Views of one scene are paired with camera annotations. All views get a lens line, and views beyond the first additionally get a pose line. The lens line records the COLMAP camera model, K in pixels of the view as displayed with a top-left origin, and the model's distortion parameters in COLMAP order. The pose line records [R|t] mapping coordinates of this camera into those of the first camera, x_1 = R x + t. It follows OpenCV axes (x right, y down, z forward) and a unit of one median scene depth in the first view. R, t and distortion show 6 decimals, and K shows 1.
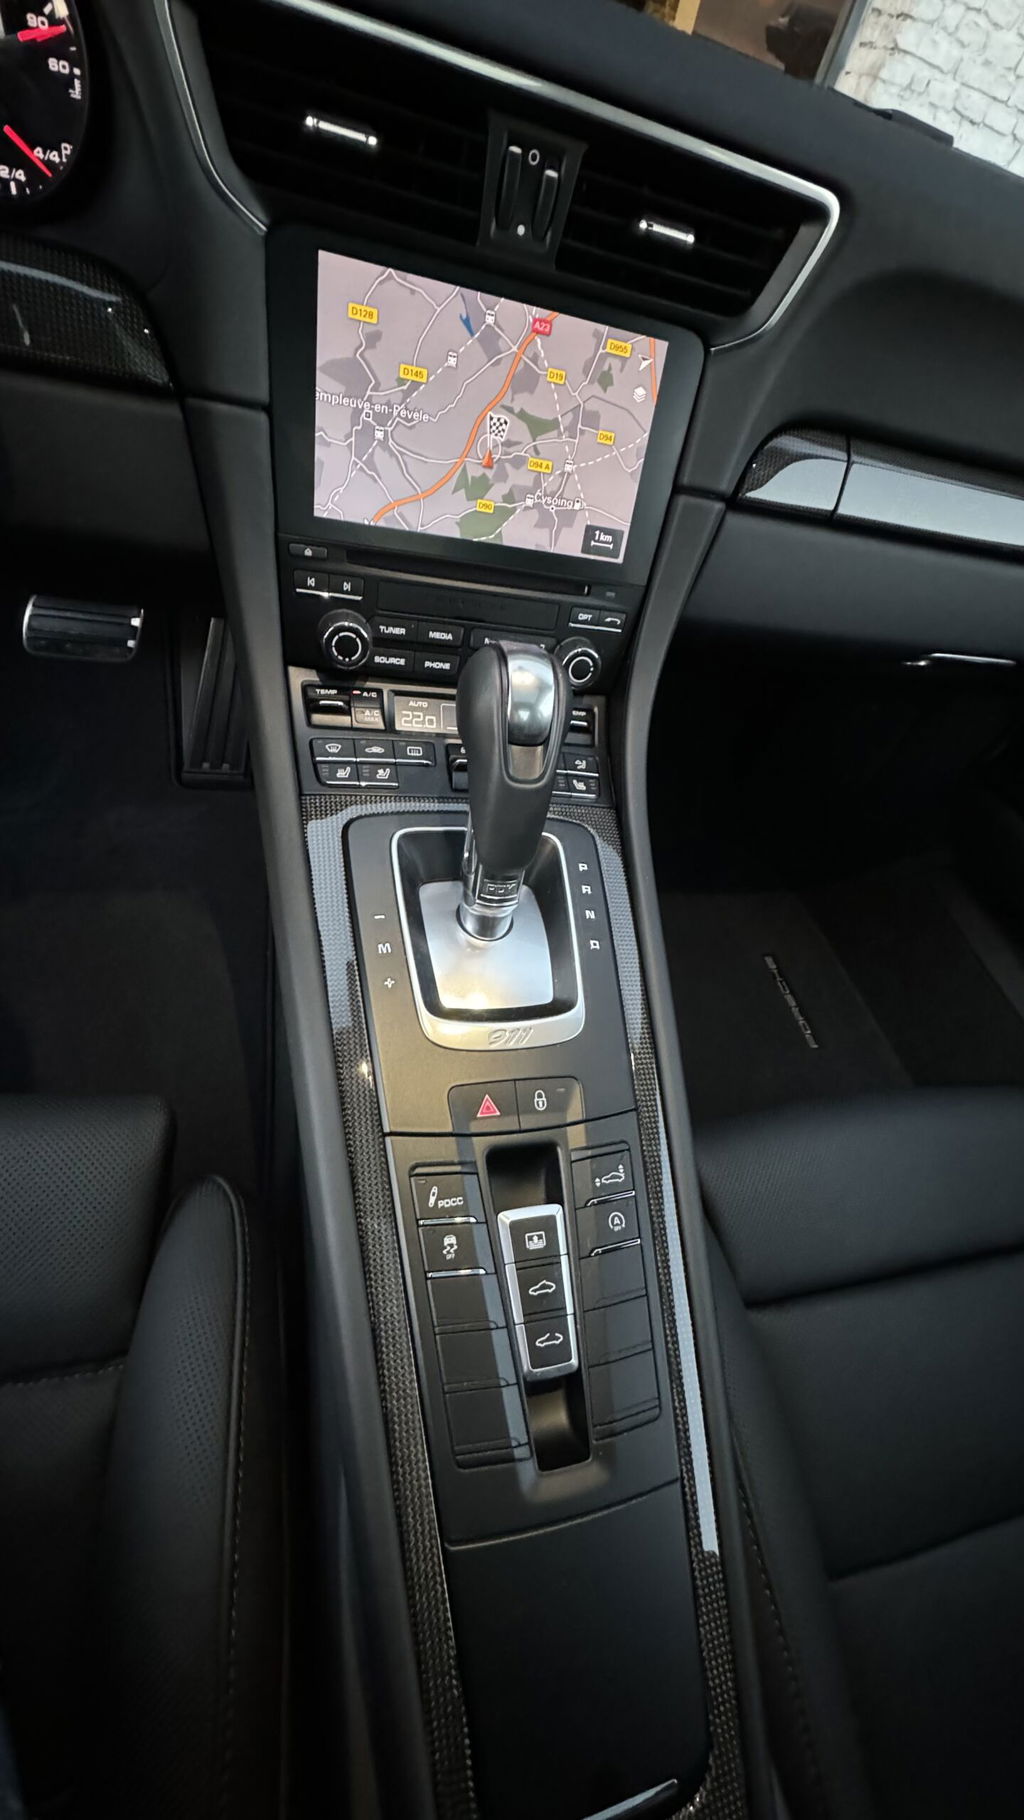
lens RADIAL K [[725.2, 0, 512.0], [0, 725.2, 910.0], [0, 0, 1]] dist [-0.000248, -0.000058]
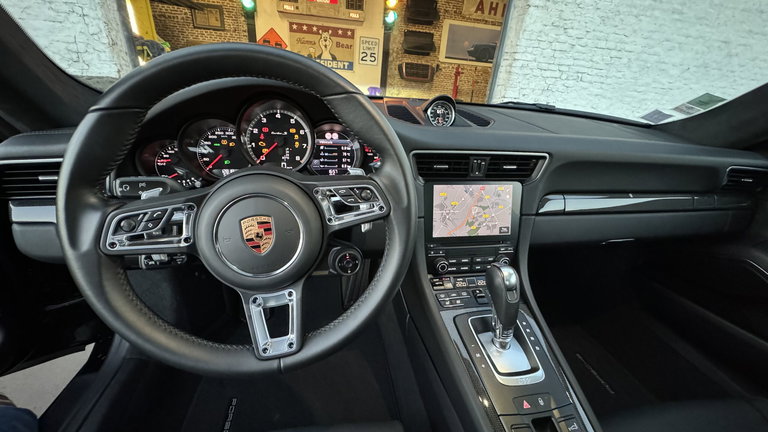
lens RADIAL K [[306.0, 0, 384.0], [0, 306.0, 216.0], [0, 0, 1]] dist [-0.000248, -0.000058]
pose [[0.986170, -0.142534, -0.084574, -0.359785], [0.095824, 0.906706, -0.410734, 0.007685], [0.135227, 0.396949, 0.907824, -0.560410]]
